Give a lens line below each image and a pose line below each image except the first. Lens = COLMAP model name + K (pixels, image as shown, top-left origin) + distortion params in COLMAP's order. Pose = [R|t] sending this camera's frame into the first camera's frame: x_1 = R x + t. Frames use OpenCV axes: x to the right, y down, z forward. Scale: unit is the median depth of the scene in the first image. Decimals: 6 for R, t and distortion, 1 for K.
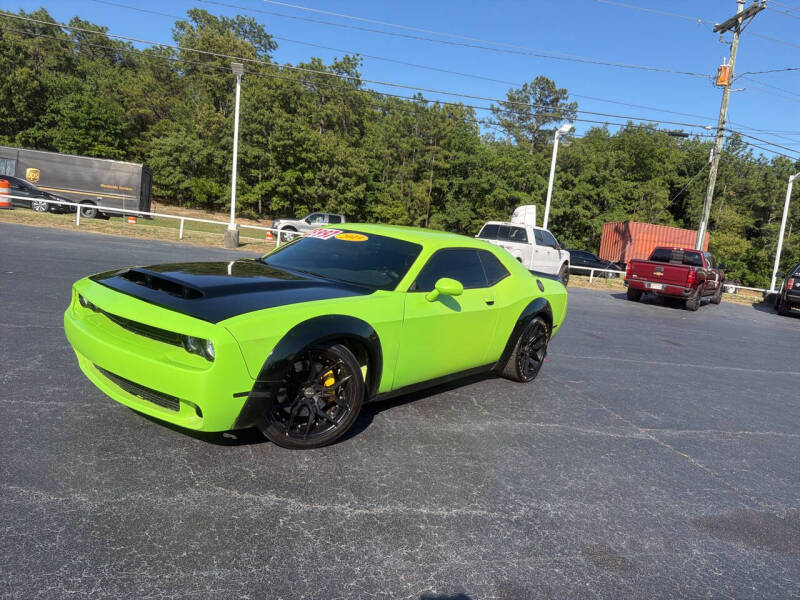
lens RADIAL K [[558.7, 0, 404.2], [0, 558.7, 306.9], [0, 0, 1]] dist [0.052770, -0.072156]
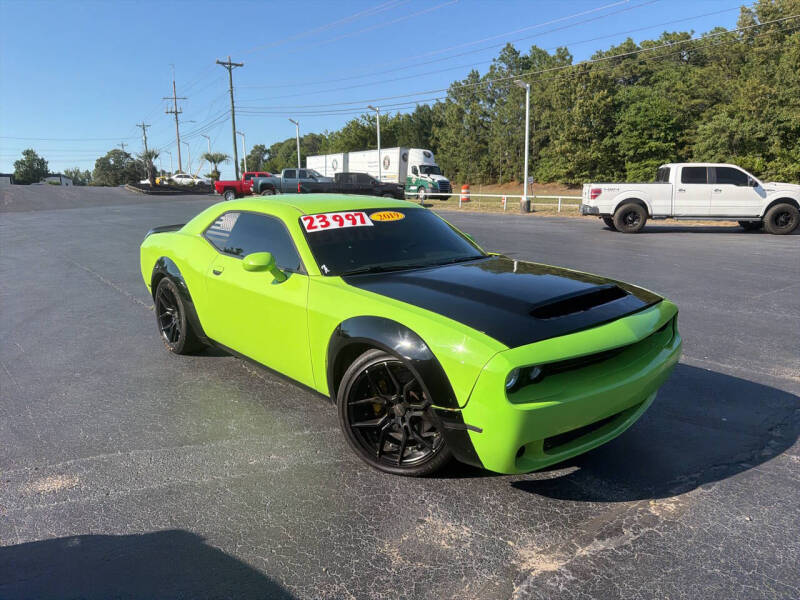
lens RADIAL K [[546.5, 0, 405.0], [0, 546.5, 296.5], [0, 0, 1]] dist [0.041729, -0.064377]
pose [[0.431096, 0.057009, -0.900503, 0.263679], [-0.061524, 0.997537, 0.033699, 0.022862], [0.900206, 0.040875, 0.433541, 0.058834]]
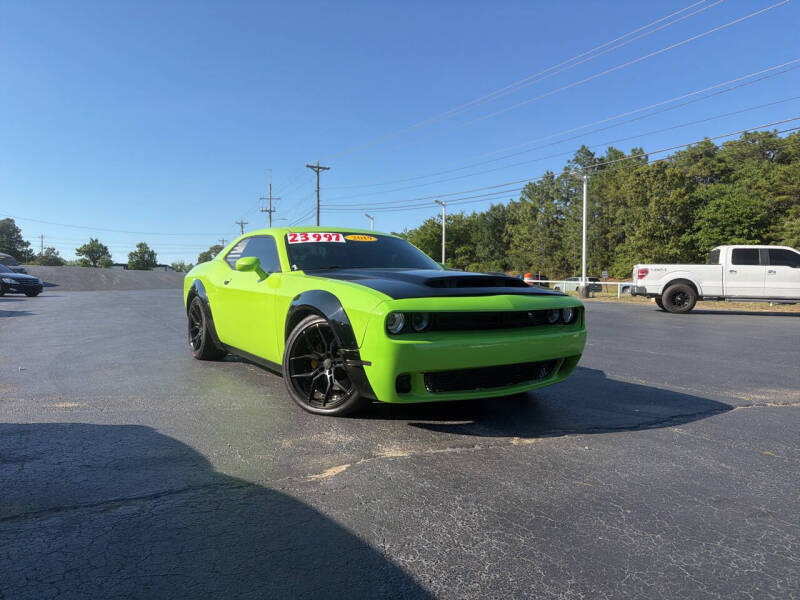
lens RADIAL K [[546.5, 0, 398.2], [0, 546.5, 307.6], [0, 0, 1]] dist [0.041729, -0.064377]
pose [[0.291429, -0.072037, -0.953876, 0.281803], [-0.104642, 0.988776, -0.106643, 0.034575], [0.950852, 0.130894, 0.280620, 0.069958]]
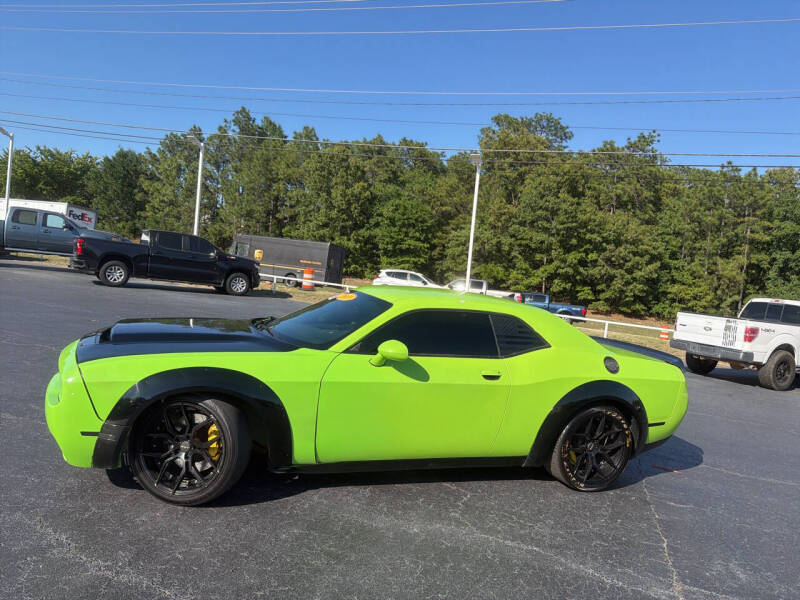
lens RADIAL K [[558.7, 0, 402.4], [0, 558.7, 306.1], [0, 0, 1]] dist [0.052770, -0.072156]
pose [[0.859460, 0.003127, -0.511194, 0.041894], [-0.079489, 0.988636, -0.127594, 0.000391], [0.504986, 0.150296, 0.849941, 0.020060]]
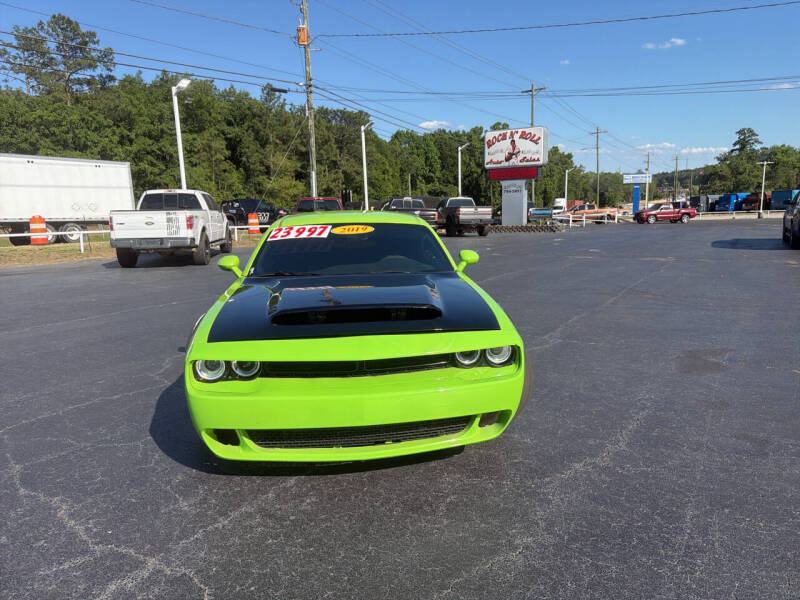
lens RADIAL K [[558.7, 0, 407.4], [0, 558.7, 307.5], [0, 0, 1]] dist [0.052770, -0.072156]
pose [[0.712355, -0.245338, 0.657540, -0.059537], [0.189657, 0.969345, 0.156208, -0.010958], [-0.675707, 0.013432, 0.737048, 0.020404]]
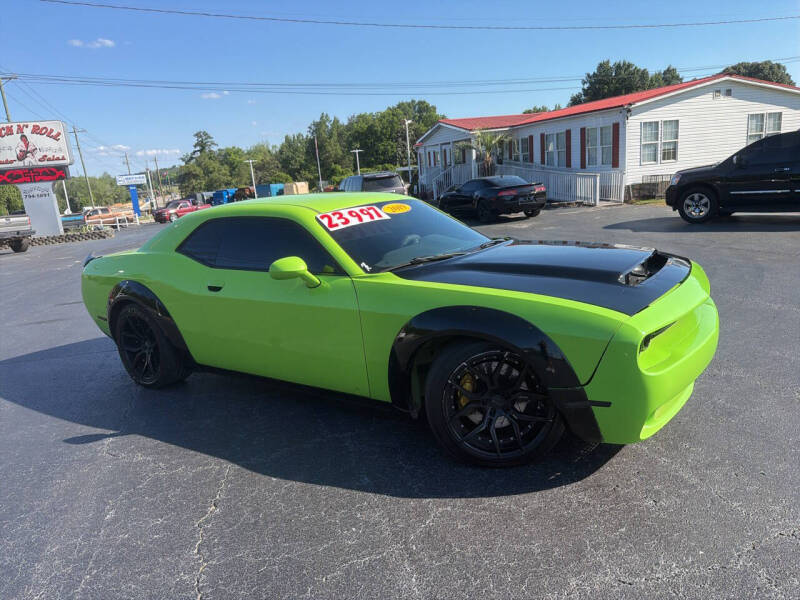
lens RADIAL K [[558.7, 0, 399.1], [0, 558.7, 302.5], [0, 0, 1]] dist [0.052770, -0.072156]
pose [[-0.060711, -0.316007, 0.946812, -0.081257], [0.211048, 0.923053, 0.321610, -0.023026], [-0.975589, 0.219348, 0.010653, 0.088820]]
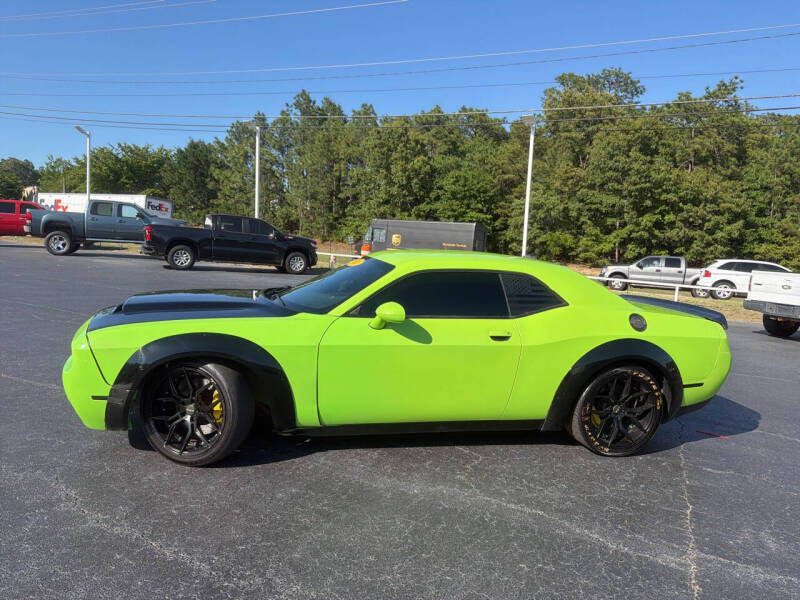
lens RADIAL K [[558.7, 0, 394.2], [0, 558.7, 303.7], [0, 0, 1]] dist [0.052770, -0.072156]
pose [[0.781928, -0.005150, -0.623347, 0.048035], [-0.056764, 0.995223, -0.079426, 0.001426], [0.620779, 0.097489, 0.777901, 0.026350]]
